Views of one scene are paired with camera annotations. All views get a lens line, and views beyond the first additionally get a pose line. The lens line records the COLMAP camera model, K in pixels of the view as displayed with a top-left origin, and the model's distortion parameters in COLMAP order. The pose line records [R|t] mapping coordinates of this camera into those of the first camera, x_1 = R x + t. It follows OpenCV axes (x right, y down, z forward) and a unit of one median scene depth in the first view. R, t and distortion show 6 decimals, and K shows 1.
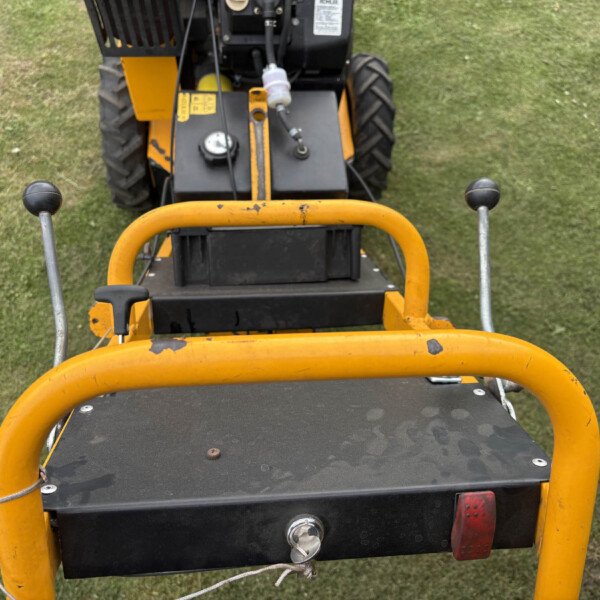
lens RADIAL K [[605.2, 0, 287.7], [0, 605.2, 301.0], [0, 0, 1]] dist [-0.005584, 0.000000]
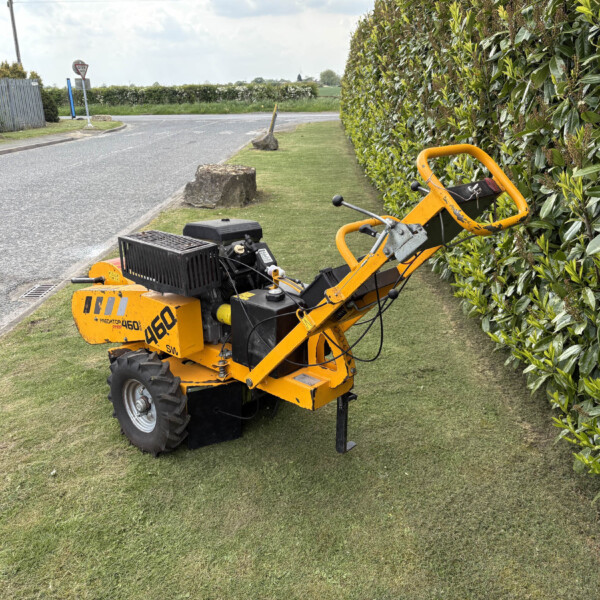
lens RADIAL K [[605.2, 0, 301.5], [0, 605.2, 297.5], [0, 0, 1]] dist [-0.005584, 0.000000]
pose [[0.713408, -0.272153, 0.645741, -0.720953], [0.646491, 0.611157, -0.456659, 0.385400], [-0.270368, 0.743250, 0.611949, -0.129931]]
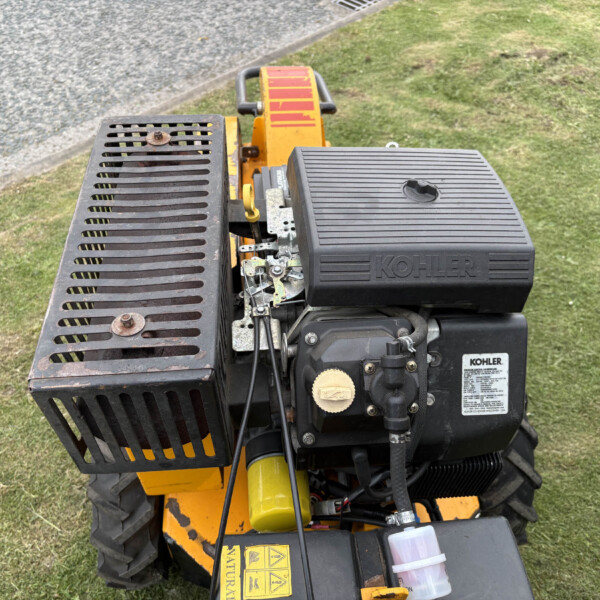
lens RADIAL K [[605.2, 0, 293.6], [0, 605.2, 296.1], [0, 0, 1]] dist [-0.005584, 0.000000]
pose [[0.999306, -0.033332, -0.016652, -0.057075], [0.027816, 0.964724, -0.261791, -0.235774], [0.024791, 0.261146, 0.964981, 0.249178]]
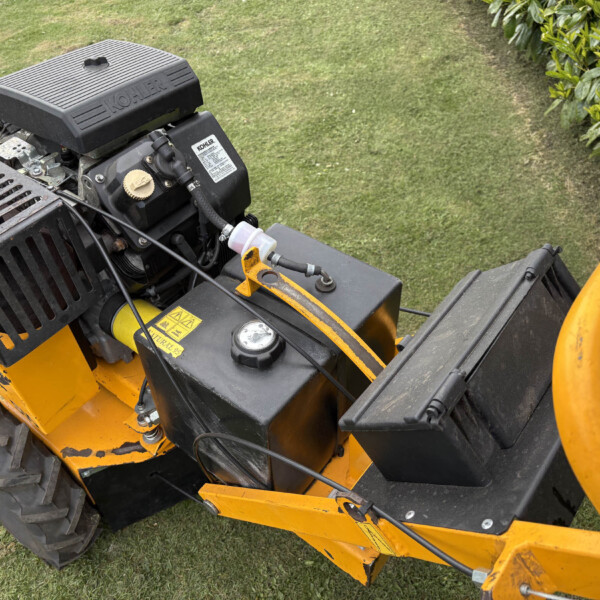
lens RADIAL K [[605.2, 0, 293.8], [0, 605.2, 303.3], [0, 0, 1]] dist [-0.005584, 0.000000]
pose [[0.667522, -0.589176, 0.455288, -0.204399], [0.697561, 0.708697, -0.105626, -0.097099], [-0.260429, 0.388099, 0.884057, 0.182711]]
